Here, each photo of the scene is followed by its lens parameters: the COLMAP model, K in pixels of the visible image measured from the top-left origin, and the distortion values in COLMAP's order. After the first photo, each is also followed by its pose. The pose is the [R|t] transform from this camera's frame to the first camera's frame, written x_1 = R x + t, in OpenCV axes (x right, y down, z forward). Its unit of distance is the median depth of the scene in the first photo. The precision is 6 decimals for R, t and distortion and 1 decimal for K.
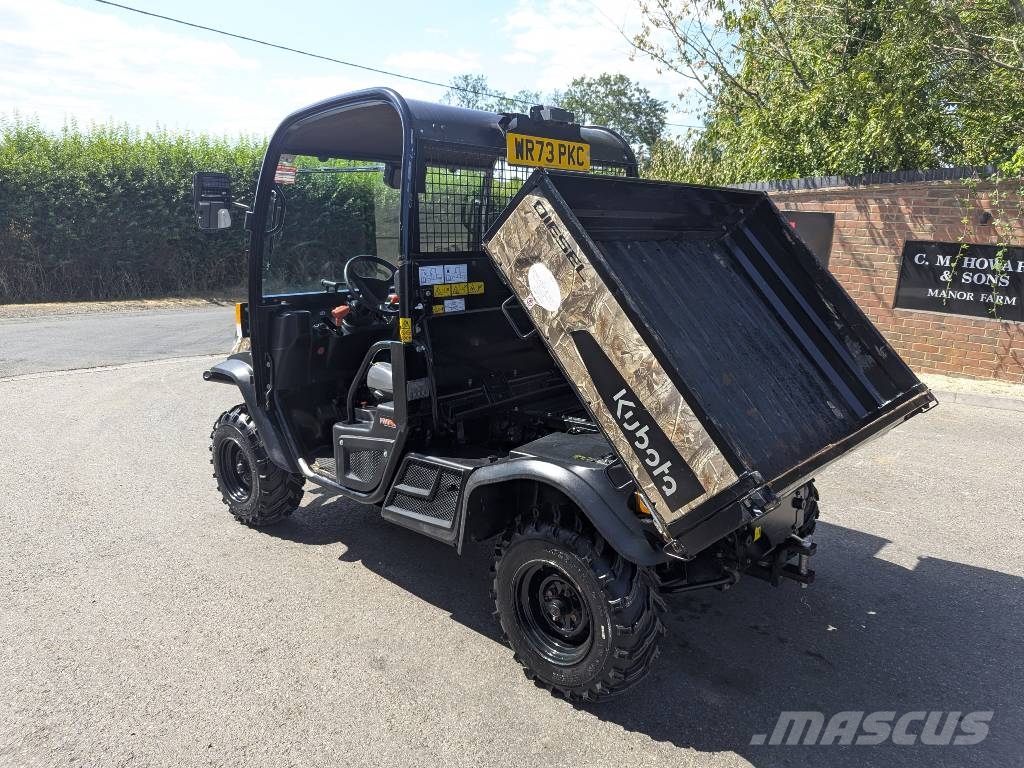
lens RADIAL K [[724.4, 0, 514.5], [0, 724.4, 368.5], [0, 0, 1]] dist [0.067452, -0.056983]
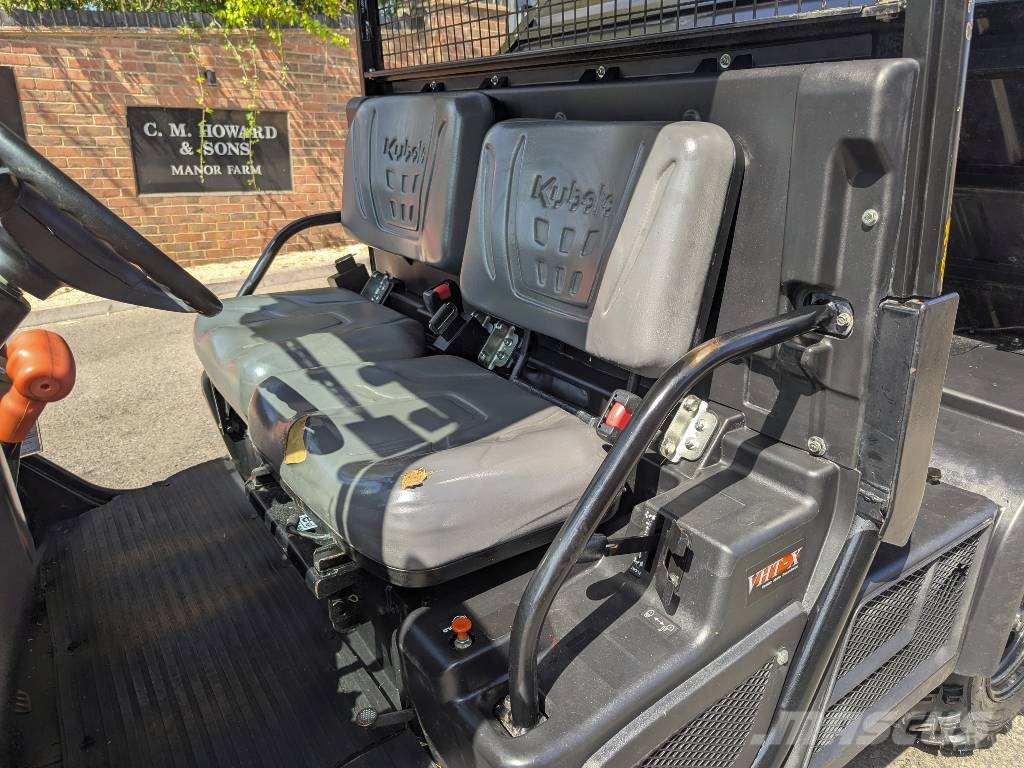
lens RADIAL K [[724.4, 0, 515.9], [0, 724.4, 373.9], [0, 0, 1]] dist [0.067452, -0.056983]
pose [[0.235288, -0.343717, 0.909120, -0.201159], [0.212489, 0.930943, 0.296973, -0.055752], [-0.948413, 0.123303, 0.292076, 0.431182]]
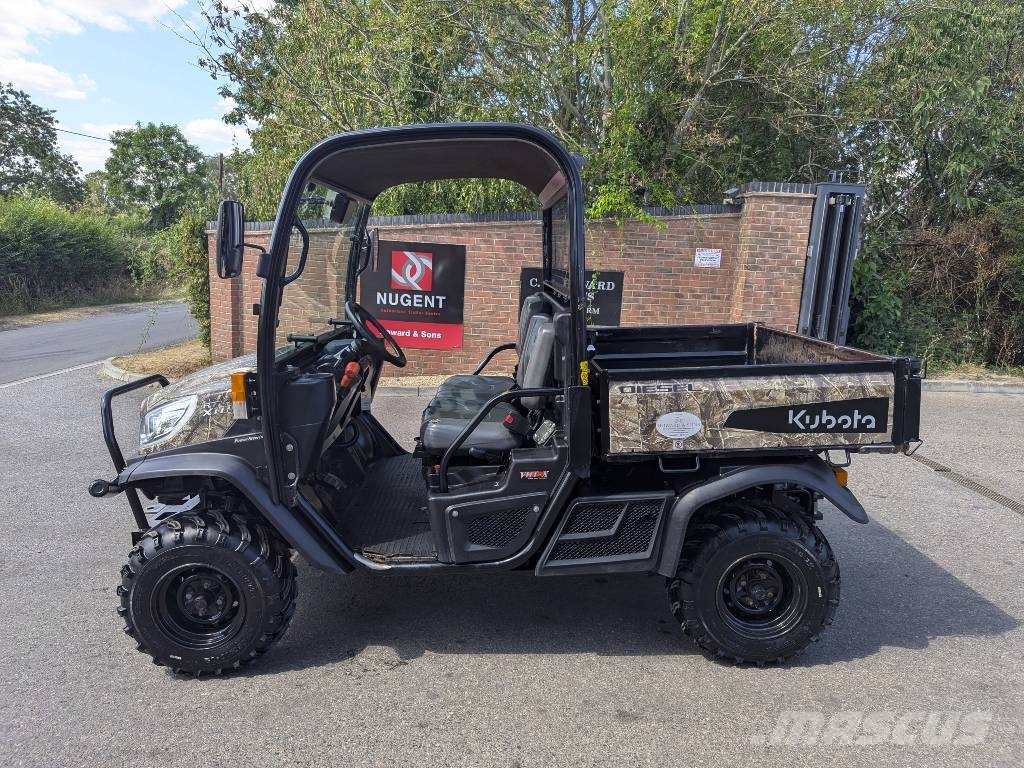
lens RADIAL K [[724.4, 0, 509.7], [0, 724.4, 370.4], [0, 0, 1]] dist [0.067452, -0.056983]
pose [[0.725607, -0.119178, 0.677711, -0.351716], [0.140224, 0.989831, 0.023931, -0.037467], [-0.673671, 0.077667, 0.734939, 0.137548]]
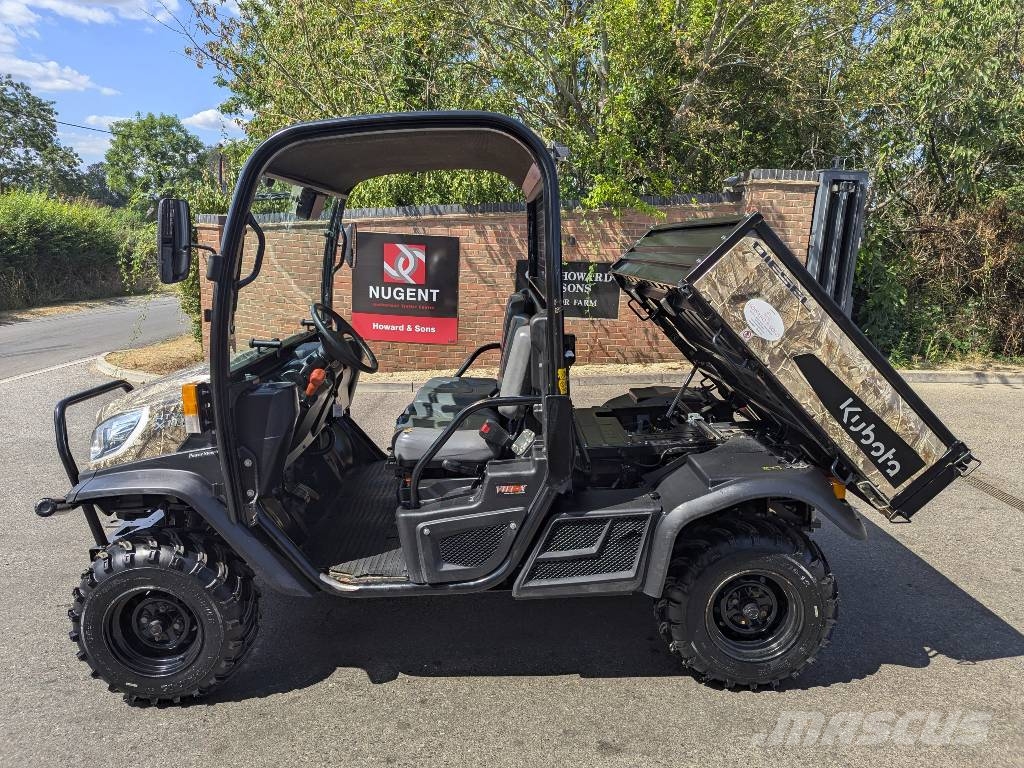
lens RADIAL K [[724.4, 0, 511.6], [0, 724.4, 370.4], [0, 0, 1]] dist [0.067452, -0.056983]
pose [[0.727777, -0.135133, 0.672369, -0.320353], [0.147951, 0.988246, 0.038475, -0.044028], [-0.669665, 0.071477, 0.739215, 0.145554]]
